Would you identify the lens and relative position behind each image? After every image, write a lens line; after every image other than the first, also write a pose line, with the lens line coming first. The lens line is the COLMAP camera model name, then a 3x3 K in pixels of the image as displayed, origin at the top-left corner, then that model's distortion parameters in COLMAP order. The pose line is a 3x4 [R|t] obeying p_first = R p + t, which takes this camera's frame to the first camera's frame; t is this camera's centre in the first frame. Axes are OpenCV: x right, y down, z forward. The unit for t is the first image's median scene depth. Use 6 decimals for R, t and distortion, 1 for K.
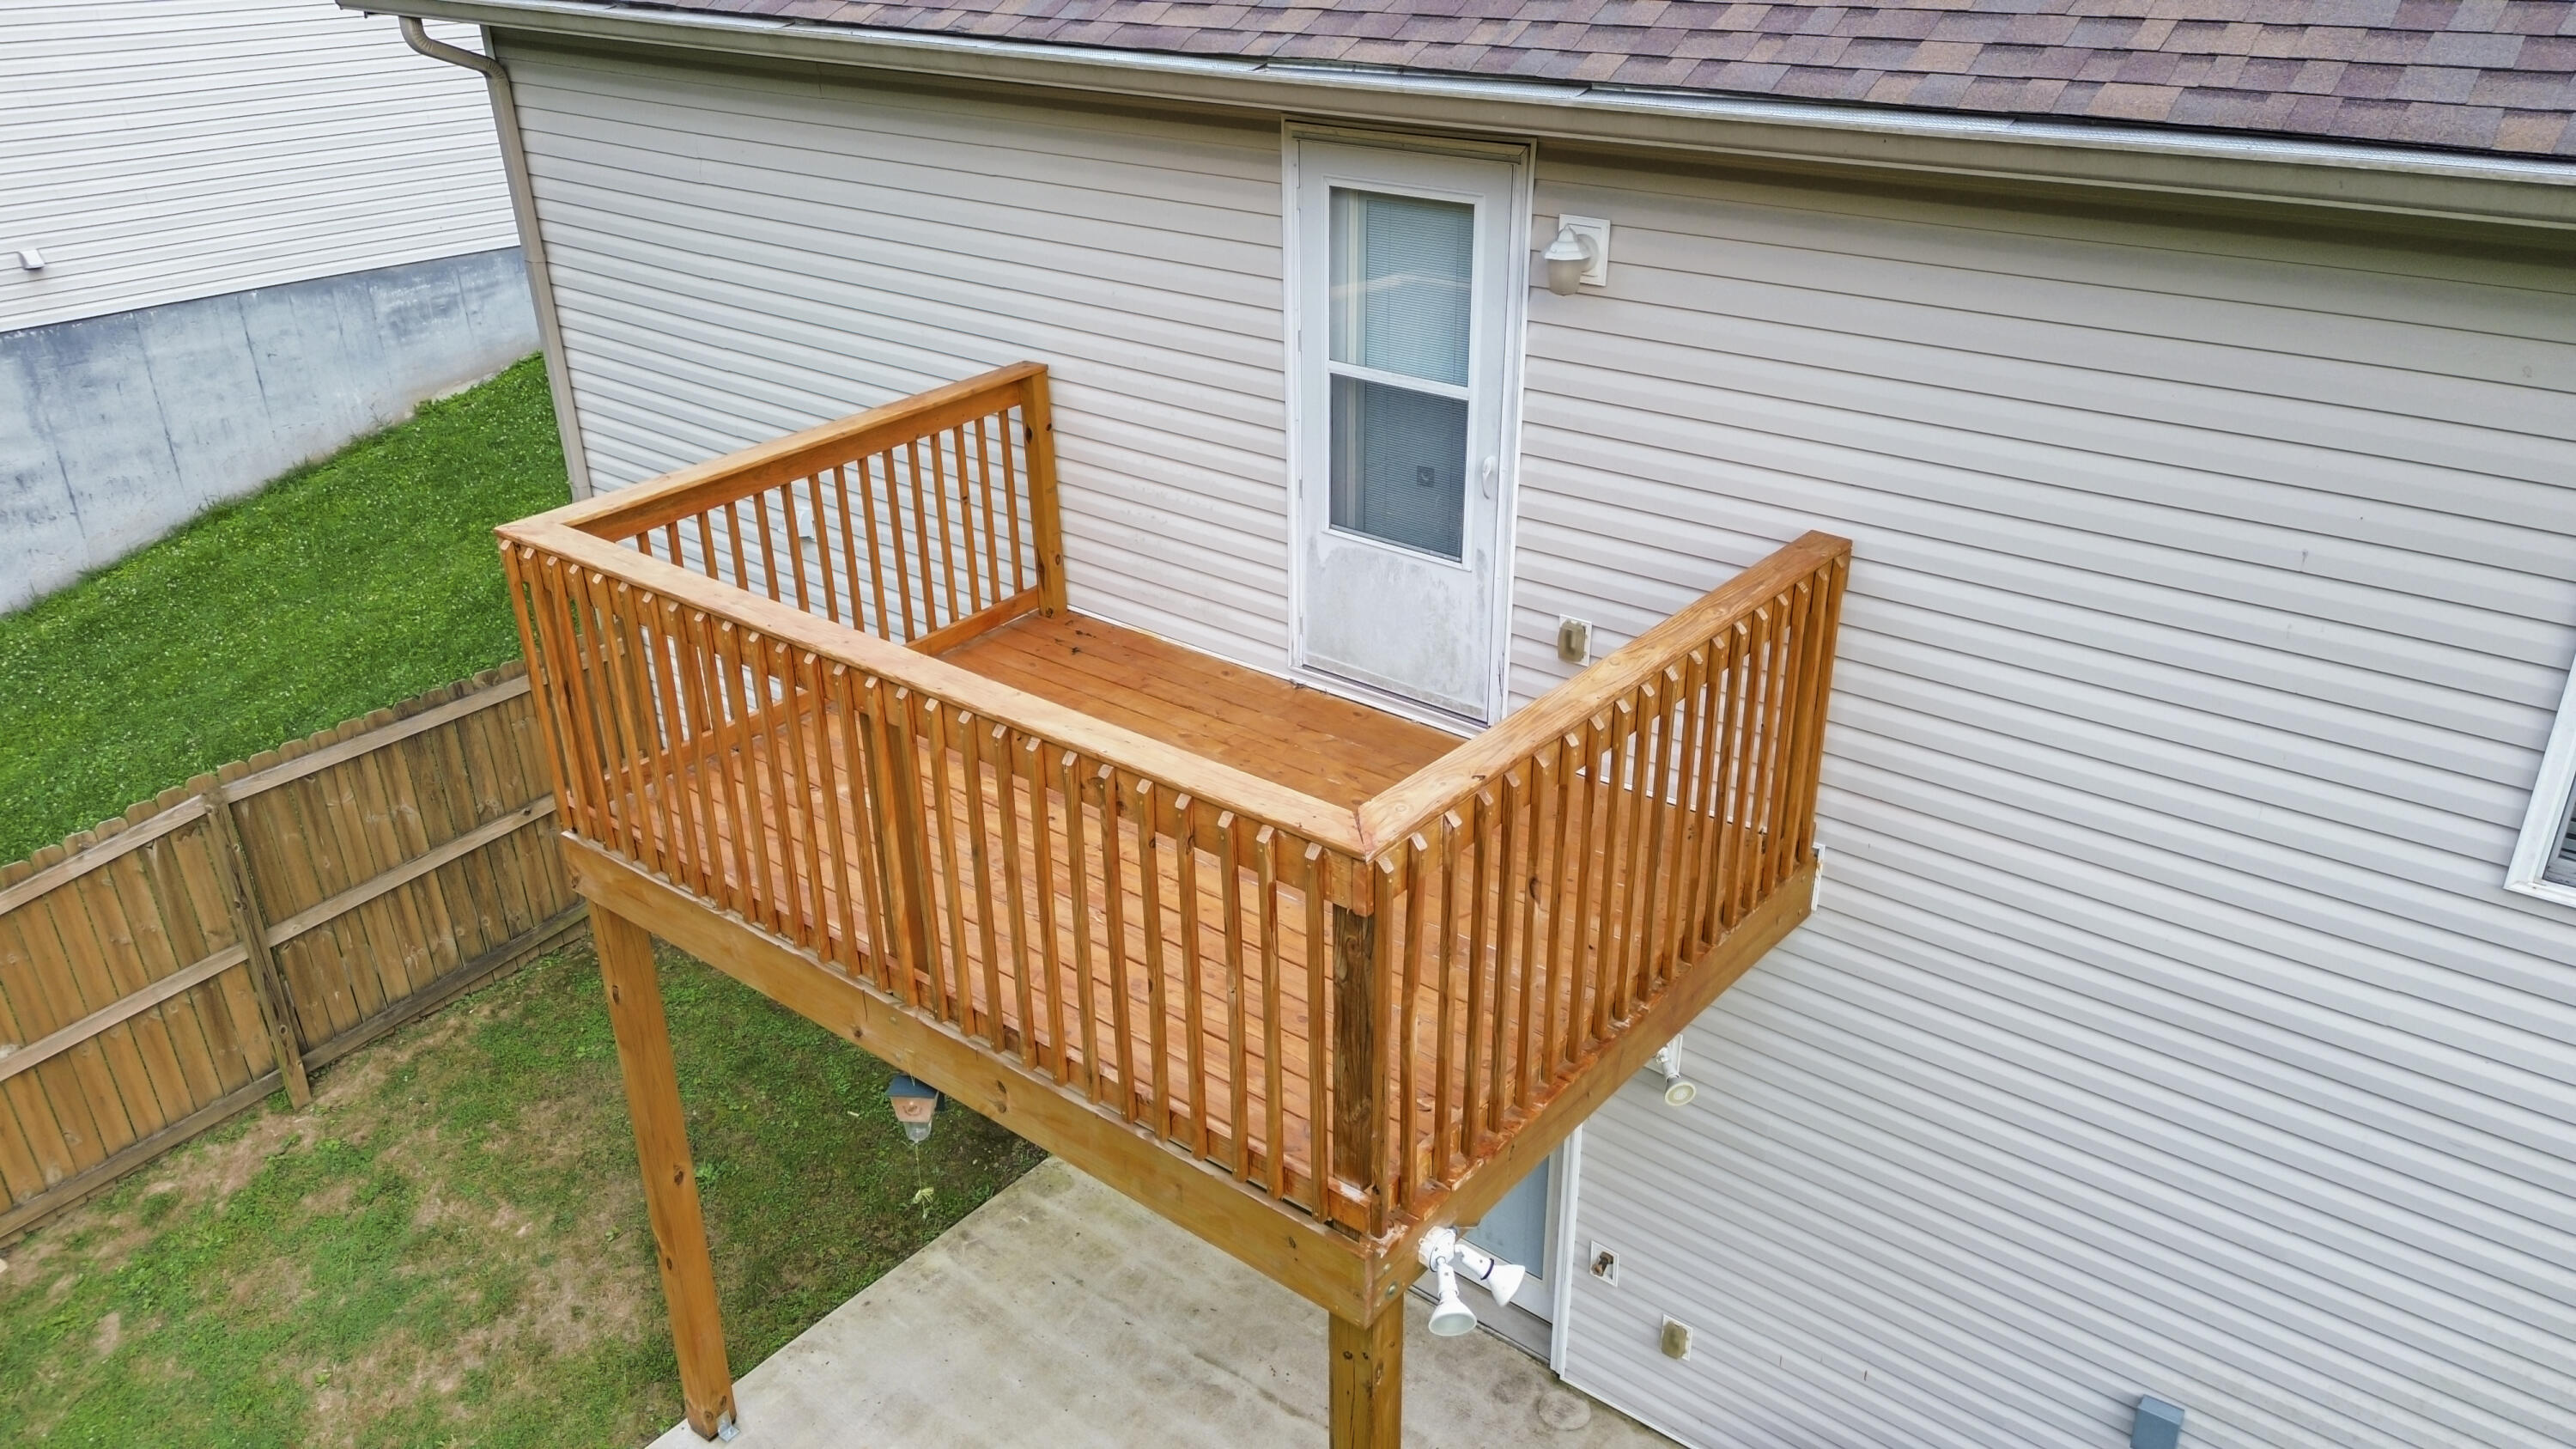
lens RADIAL K [[1840.3, 0, 1286.6], [0, 1840.3, 724.1], [0, 0, 1]] dist [0.062473, -0.047772]
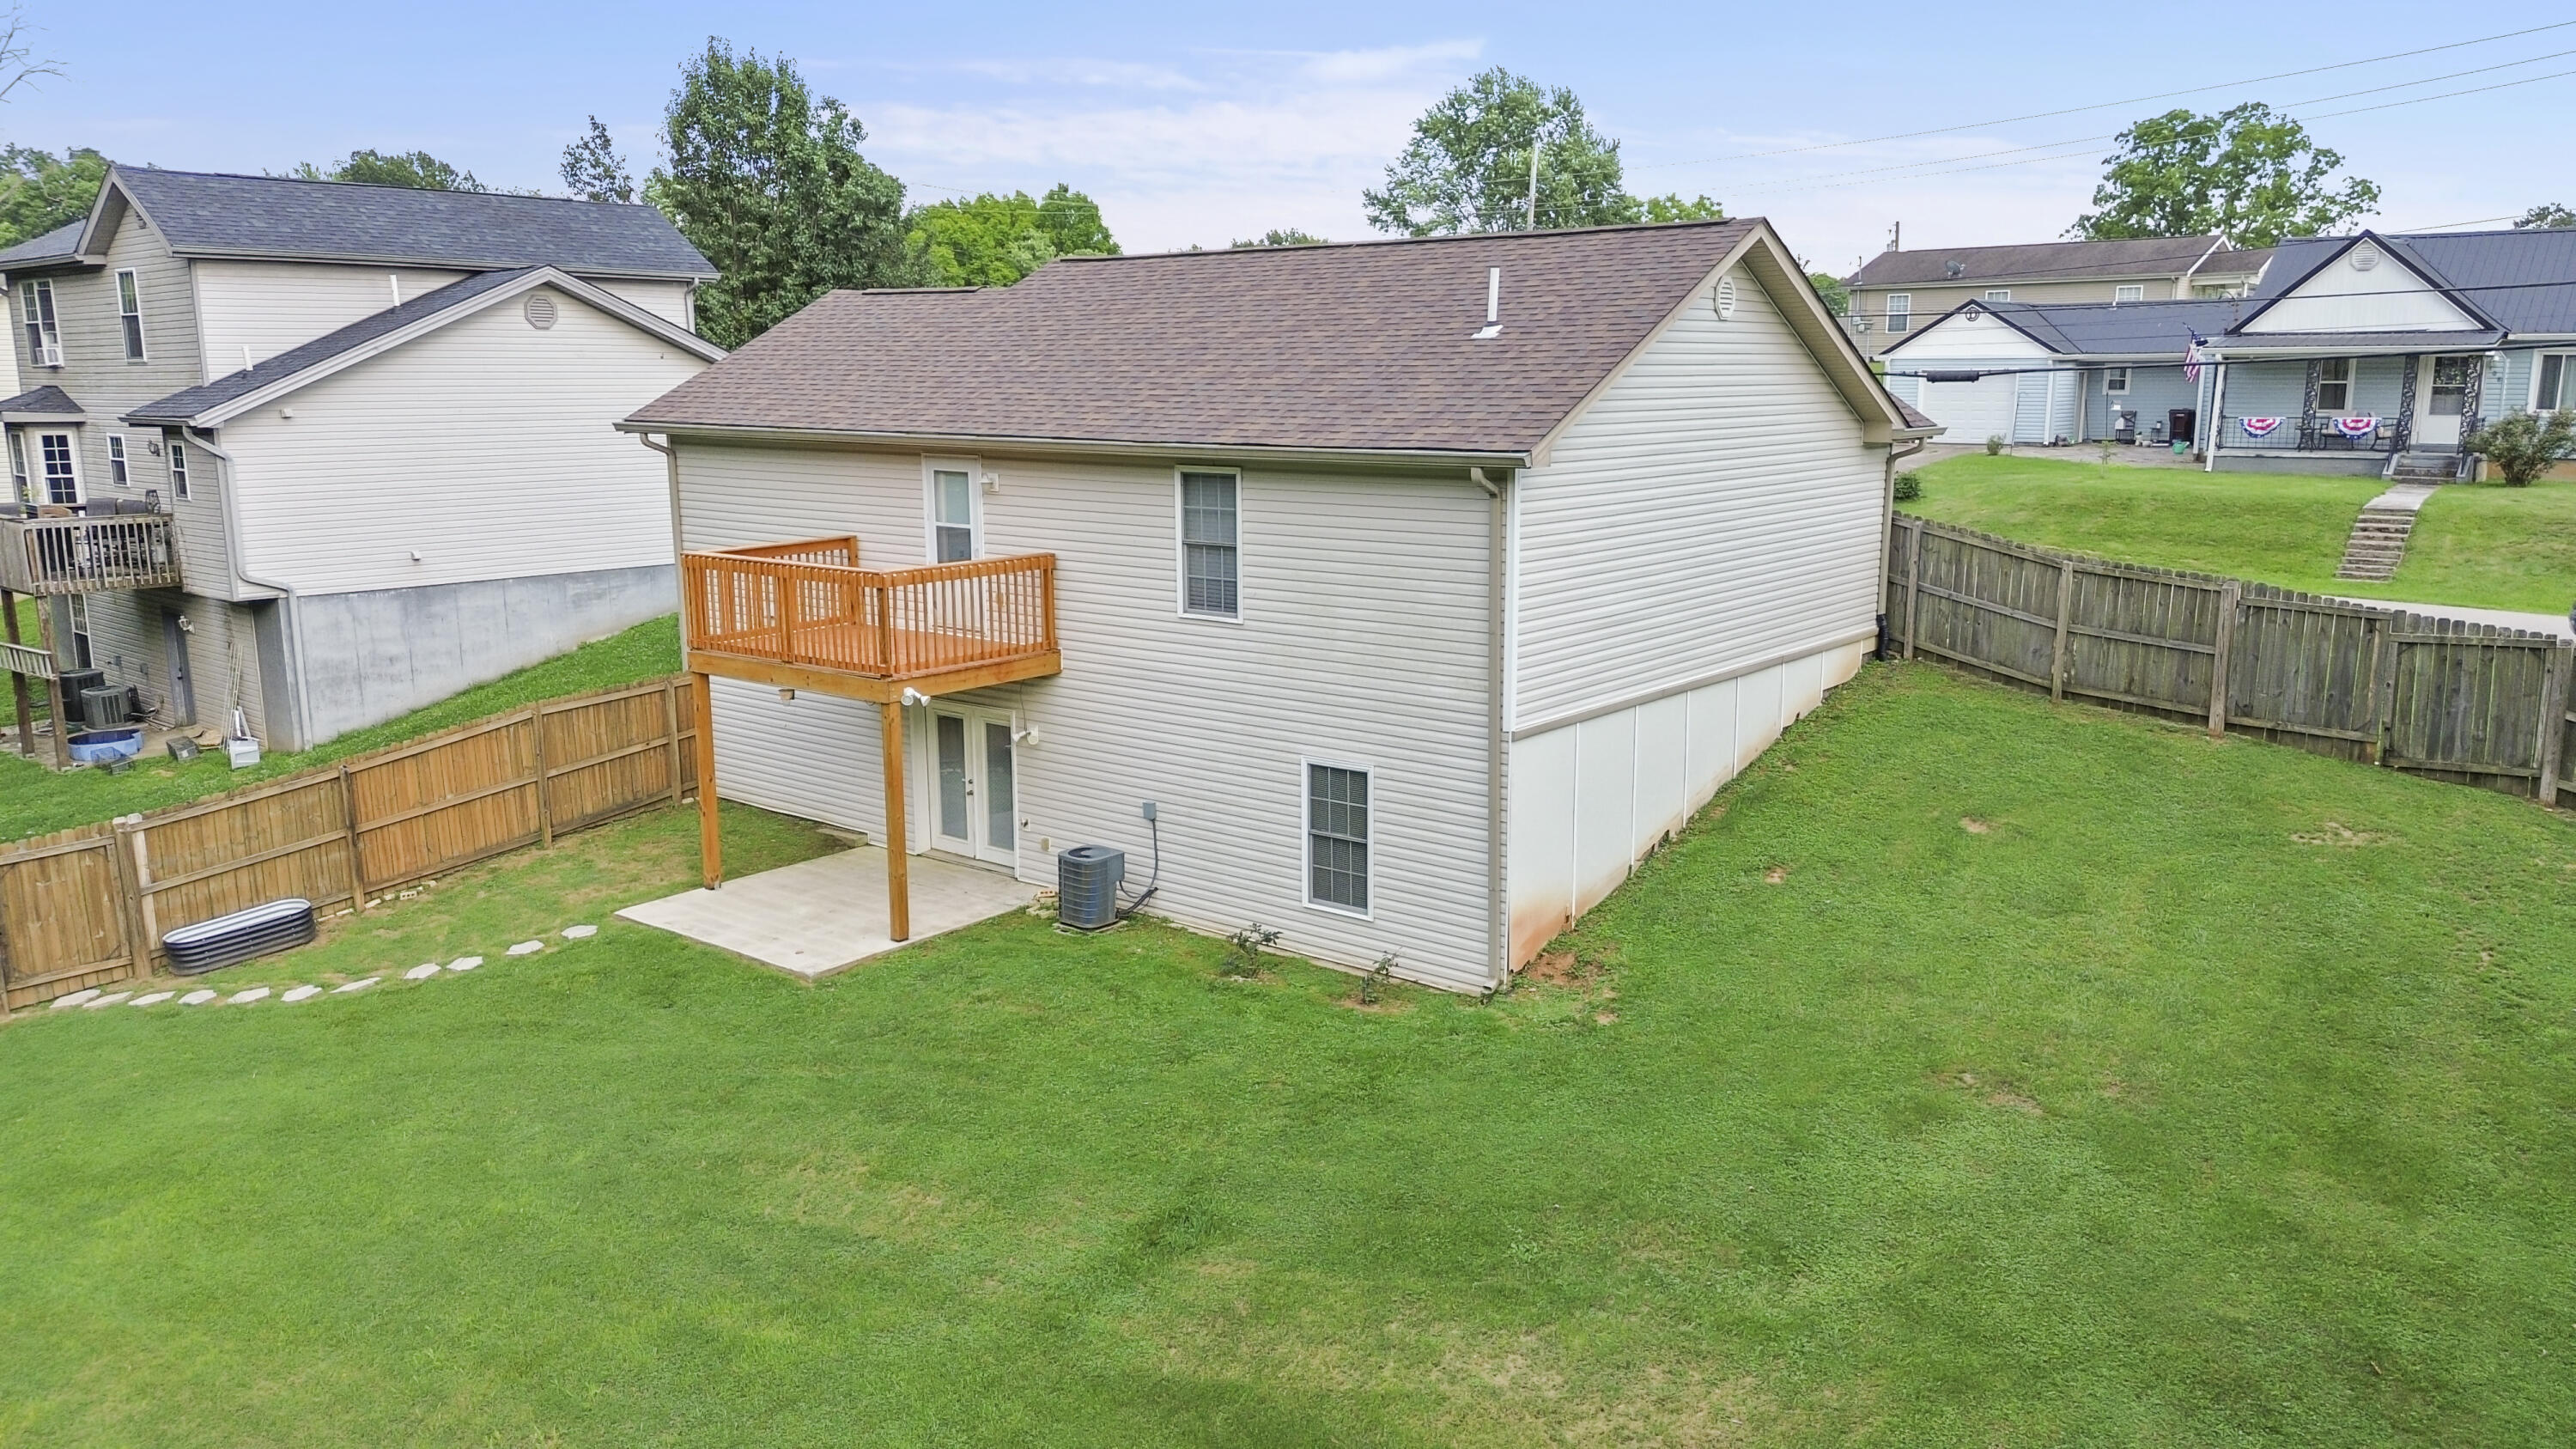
lens RADIAL K [[1840.3, 0, 1297.1], [0, 1840.3, 732.7], [0, 0, 1]] dist [0.062473, -0.047772]
pose [[0.999911, 0.011227, 0.007195, 0.436138], [-0.009035, 0.967229, -0.253746, 0.669457], [-0.009808, 0.253658, 0.967244, -1.404384]]
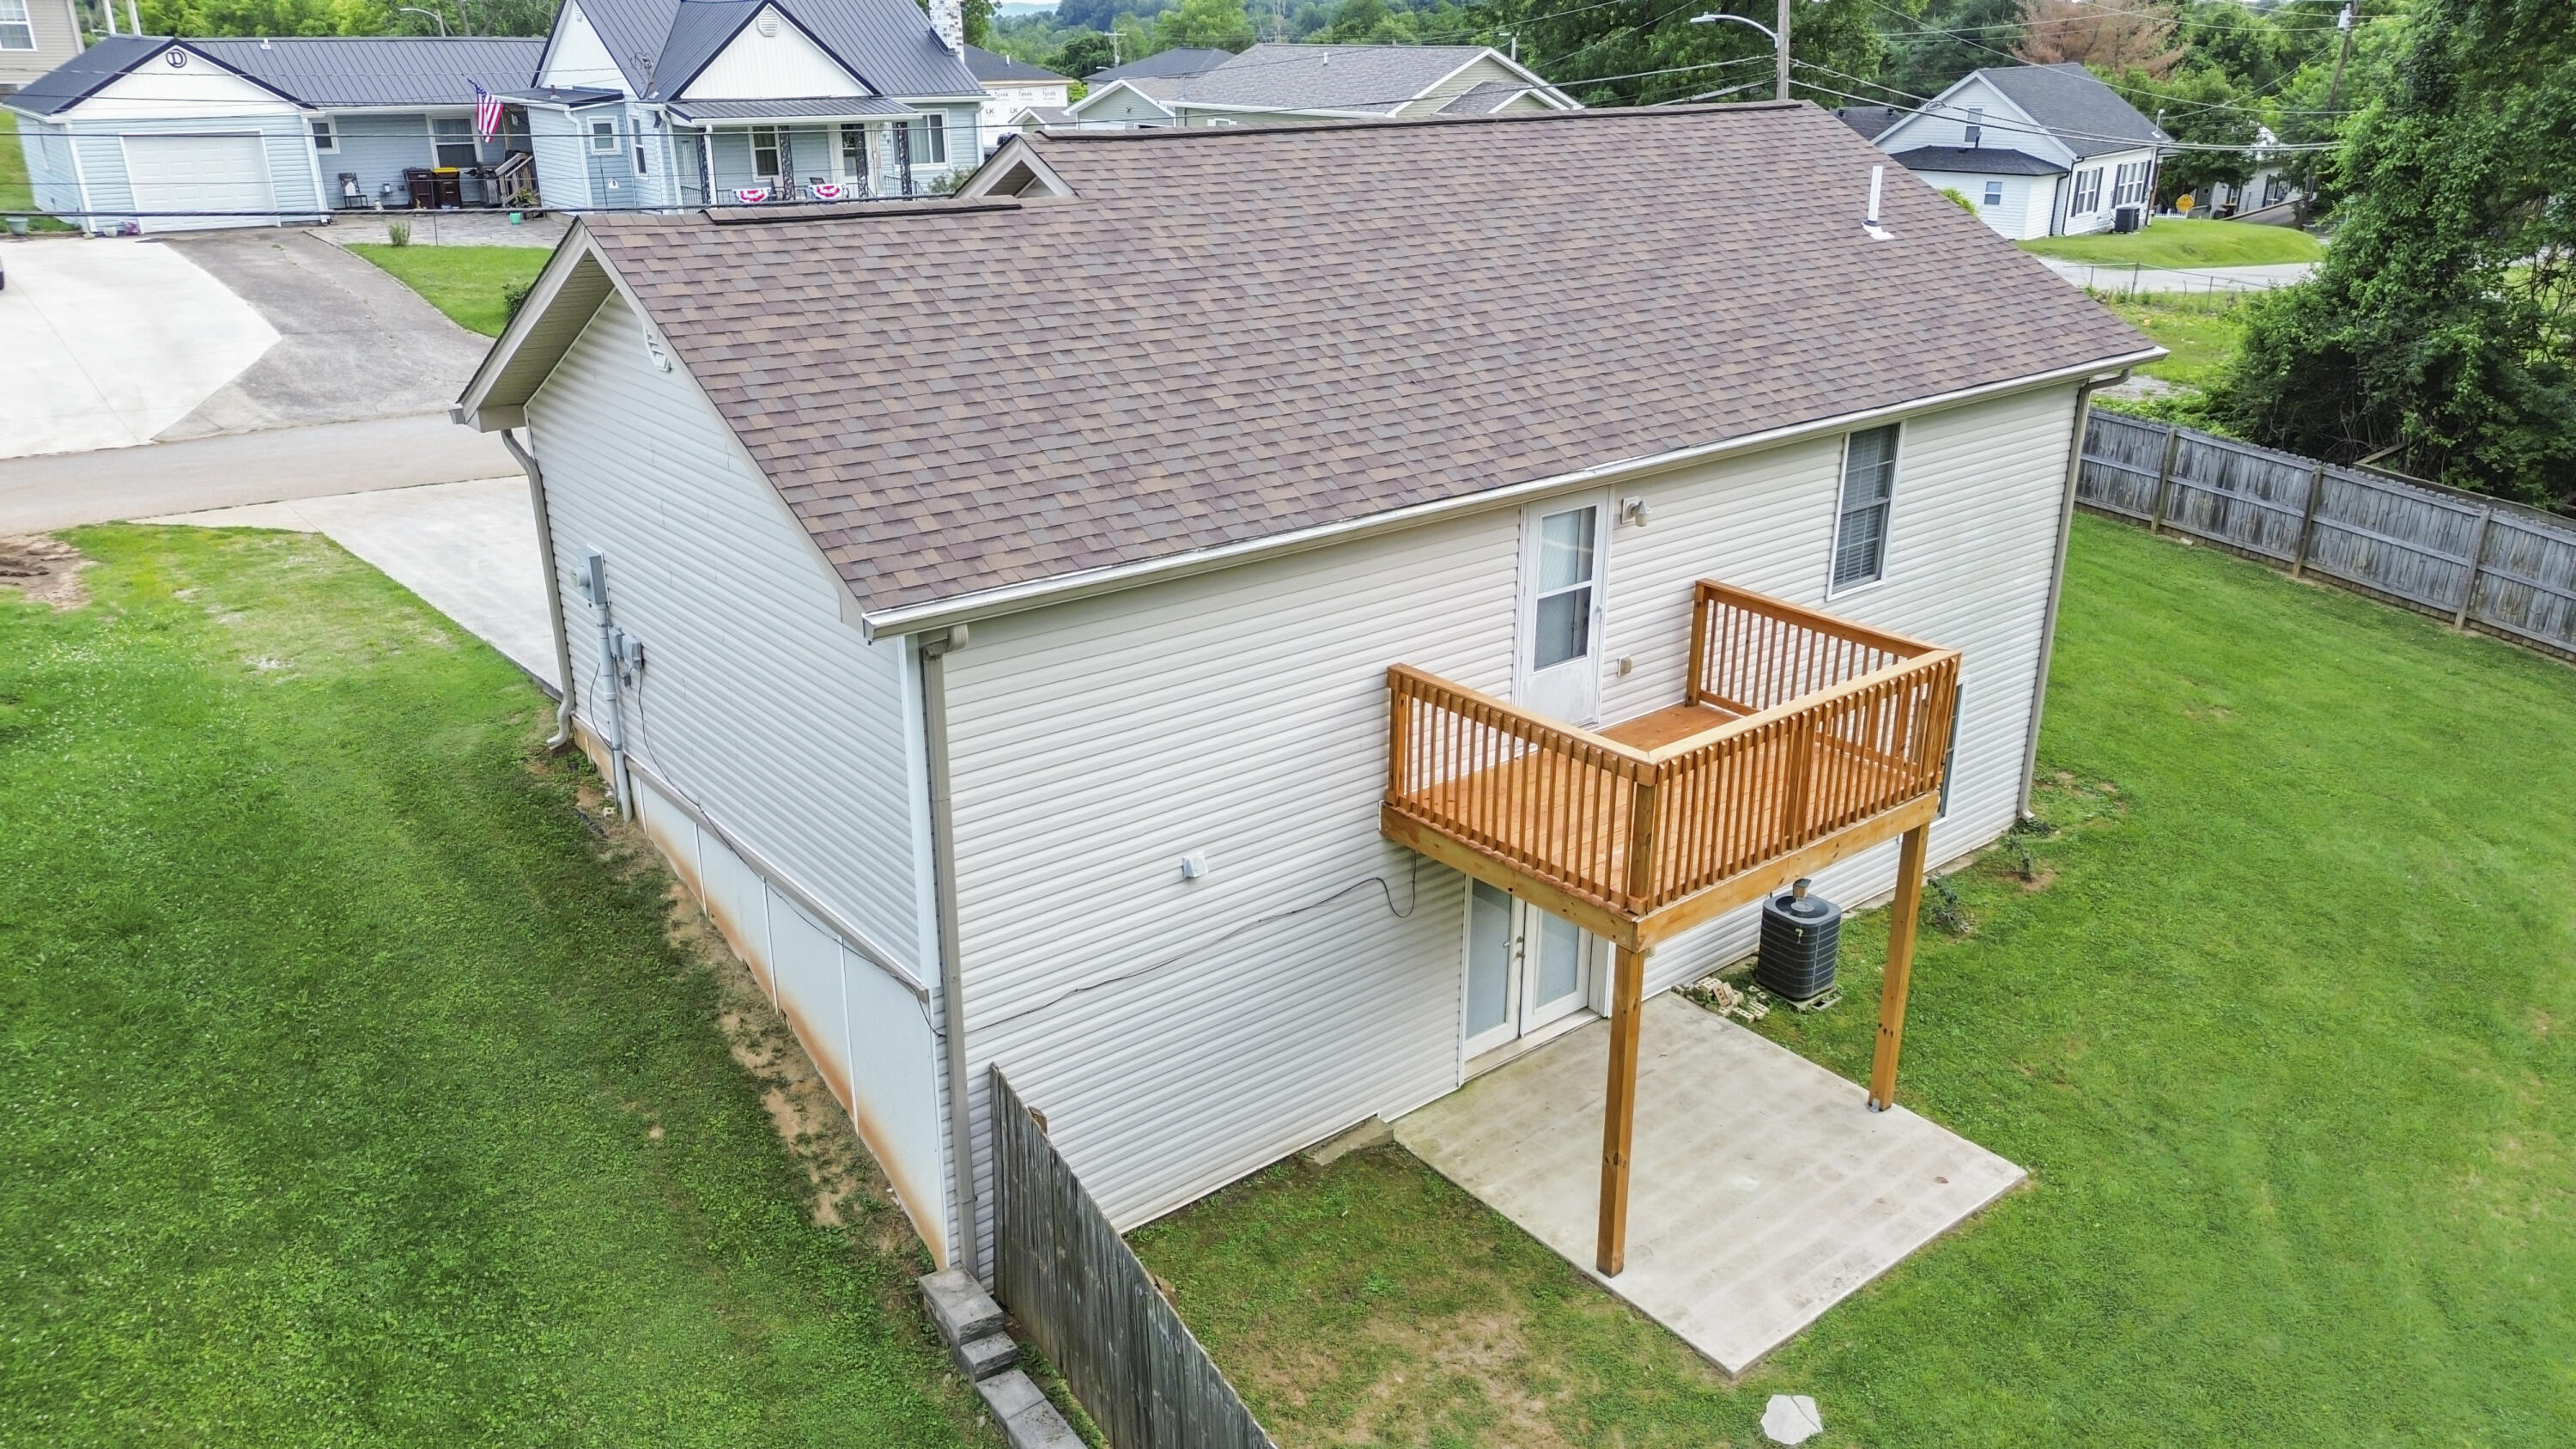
lens RADIAL K [[1840.3, 0, 1294.9], [0, 1840.3, 720.9], [0, 0, 1]] dist [0.062473, -0.047772]
pose [[0.200418, -0.331868, 0.921790, -1.395438], [0.423398, 0.877819, 0.223982, -0.453232], [-0.883497, 0.345394, 0.316443, 0.427130]]
